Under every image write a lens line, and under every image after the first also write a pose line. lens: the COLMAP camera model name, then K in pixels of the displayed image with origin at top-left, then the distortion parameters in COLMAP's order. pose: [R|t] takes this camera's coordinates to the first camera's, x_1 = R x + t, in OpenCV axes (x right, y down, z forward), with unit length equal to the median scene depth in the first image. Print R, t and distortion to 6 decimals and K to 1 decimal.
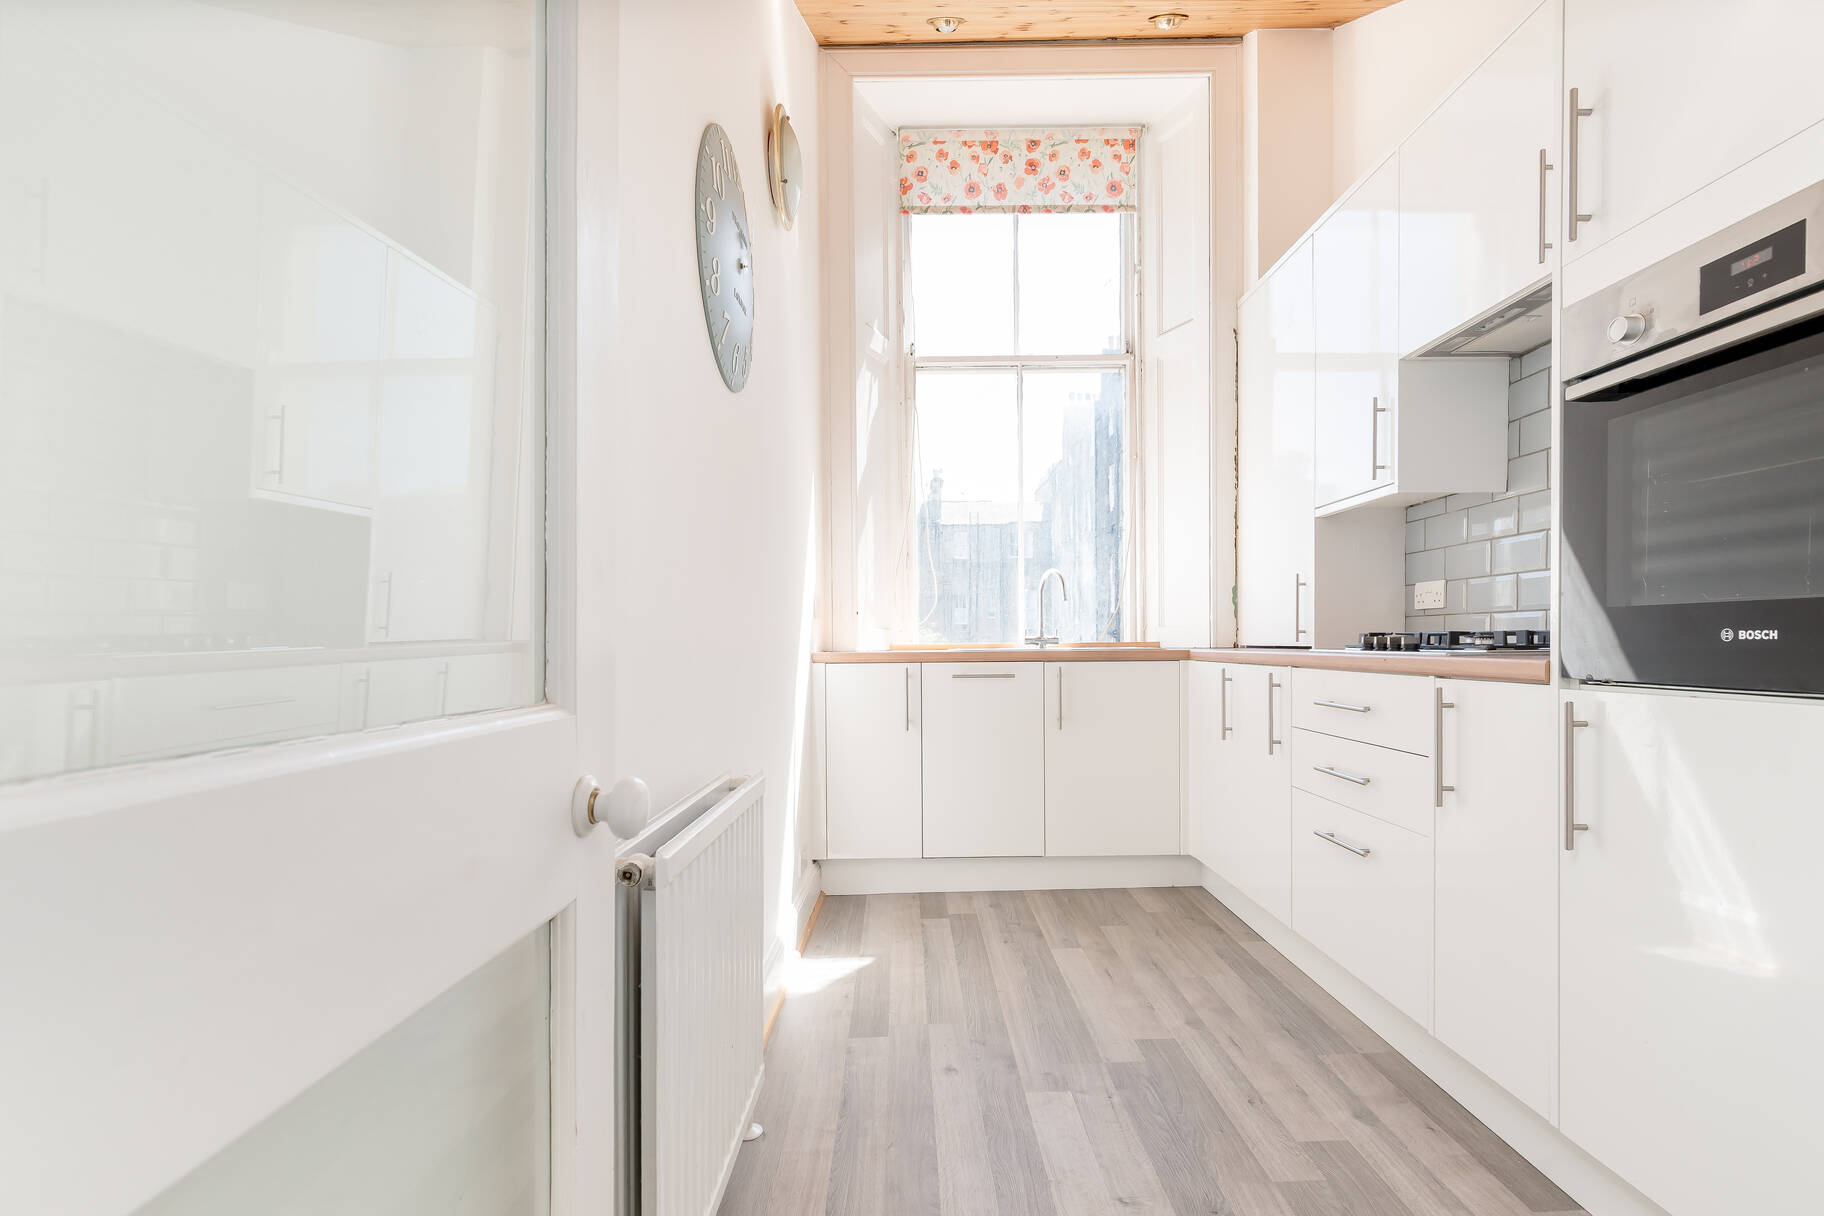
lens RADIAL K [[847.6, 0, 917.5], [0, 847.6, 649.9], [0, 0, 1]] dist [0.005491, -0.000379]
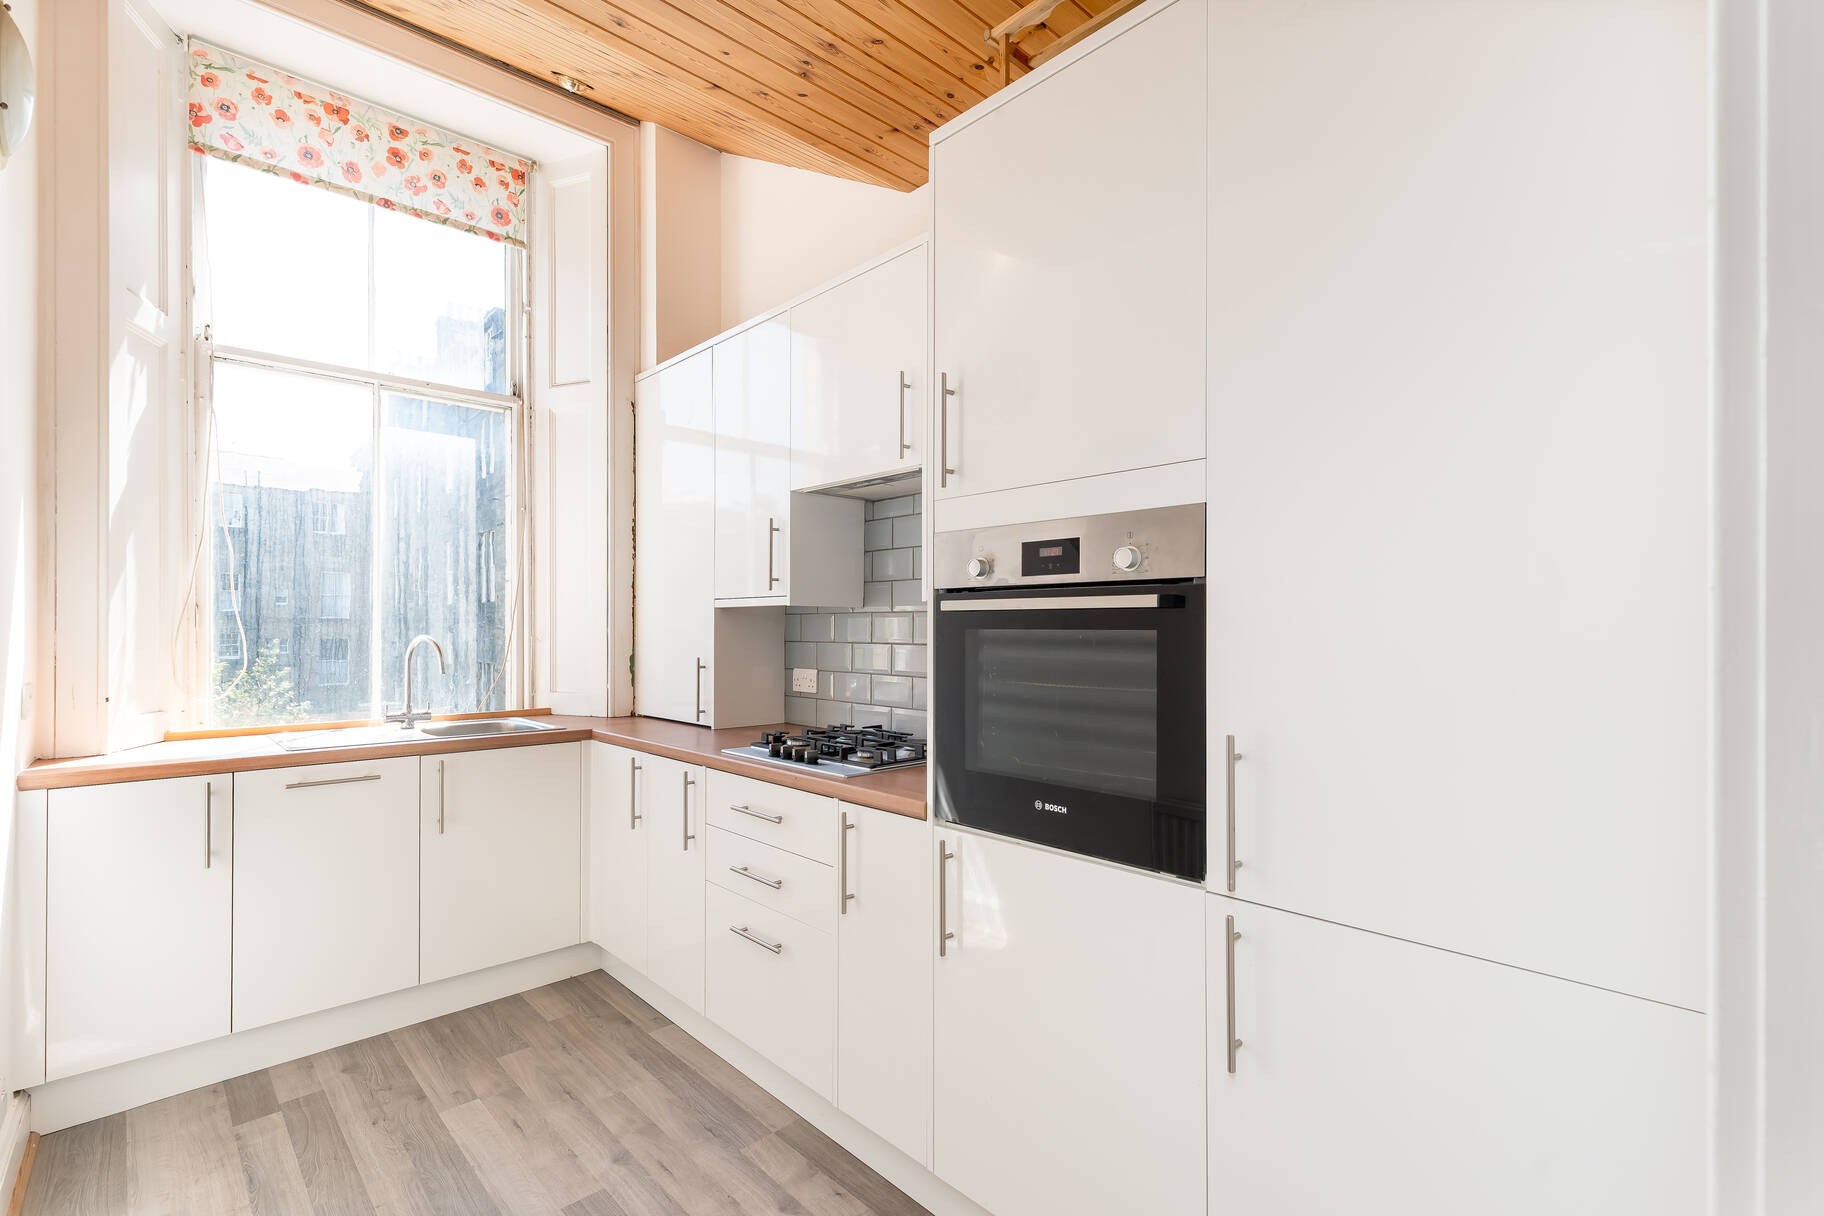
lens RADIAL K [[830.2, 0, 924.4], [0, 830.2, 622.0], [0, 0, 1]] dist [0.005818, -0.000916]
pose [[0.732669, 0.012077, 0.680478, -0.054176], [0.000720, 0.999828, -0.018520, -0.111025], [-0.680584, 0.014059, 0.732535, 0.037608]]
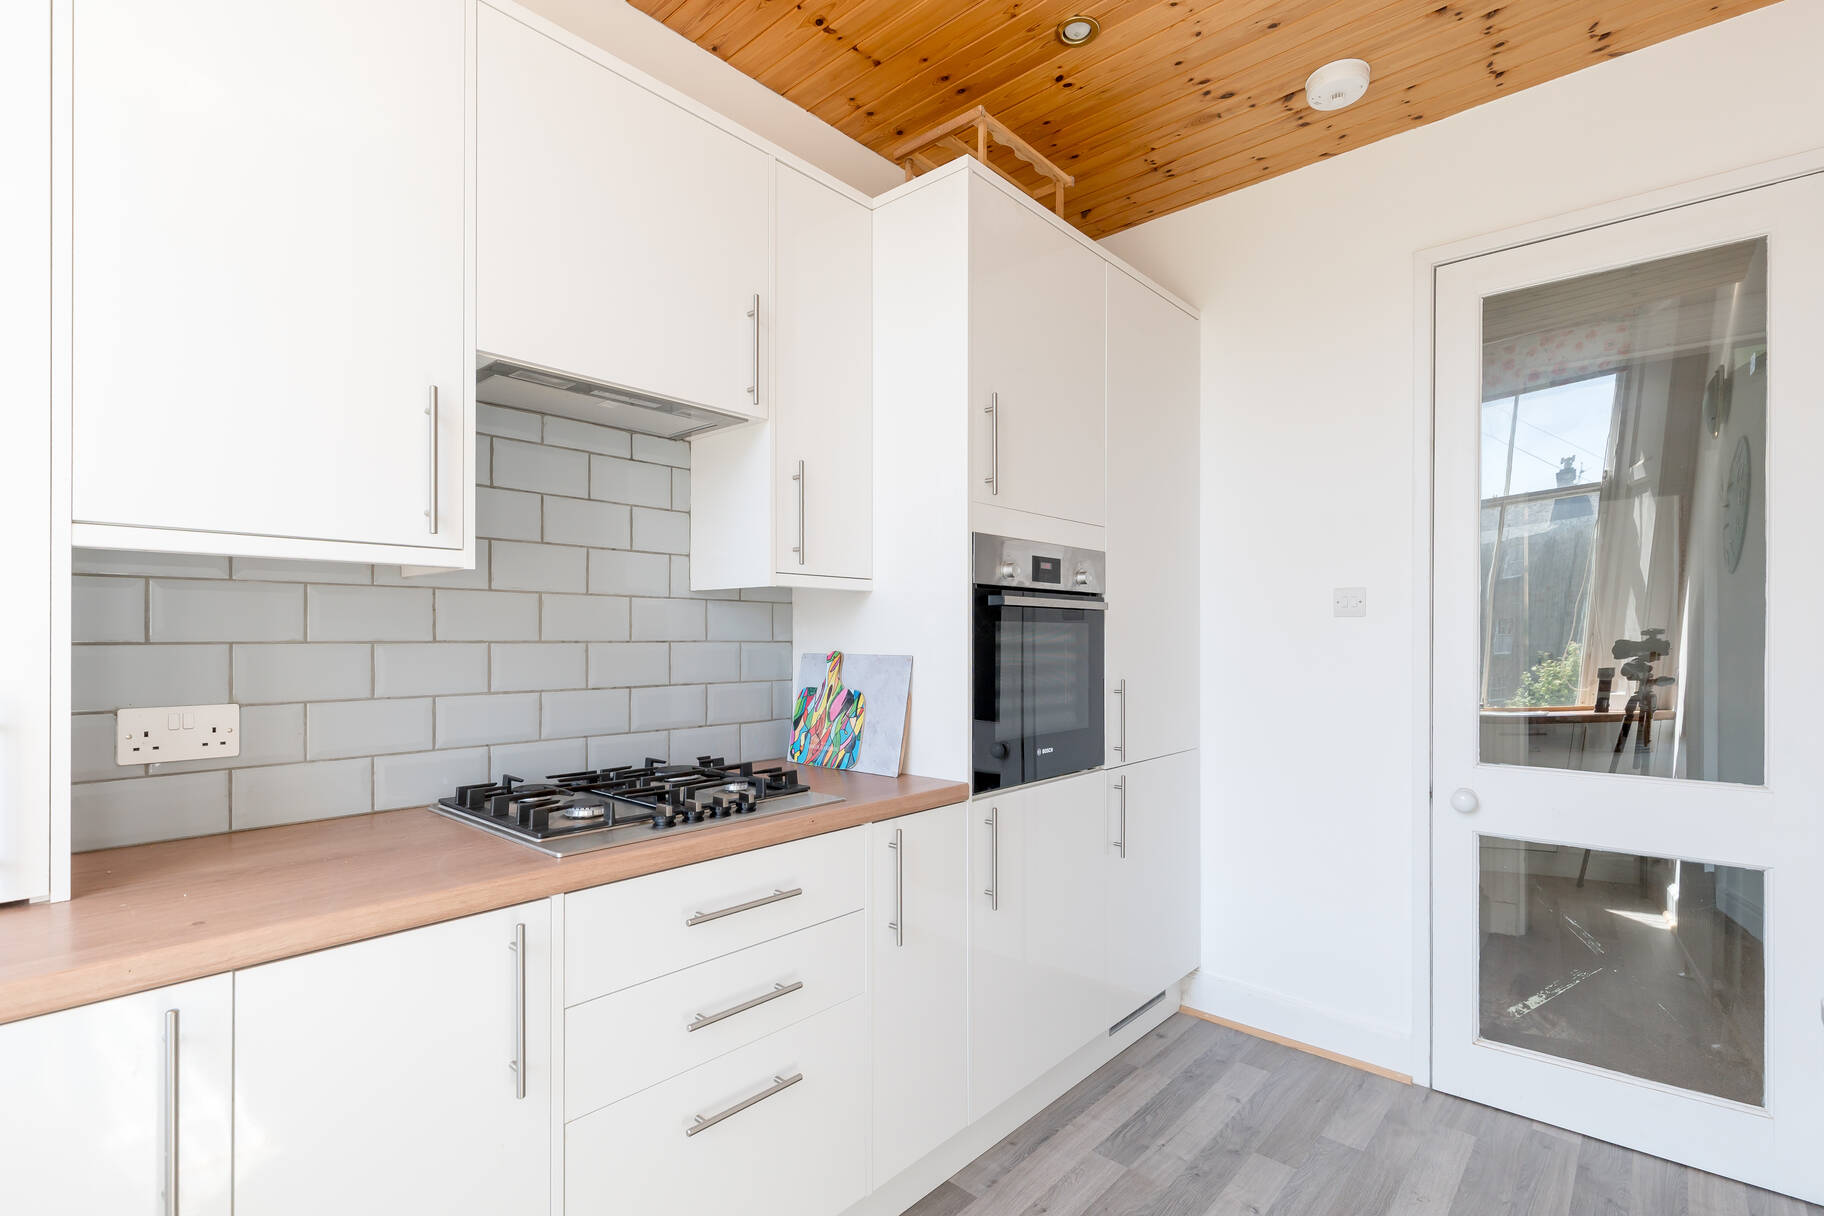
lens RADIAL K [[830.2, 0, 924.4], [0, 830.2, 622.0], [0, 0, 1]] dist [0.005818, -0.000916]
pose [[-0.732524, 0.006388, 0.680711, -0.053732], [0.004076, 0.999979, -0.004997, -0.112846], [-0.680729, -0.000886, -0.732535, 0.948396]]
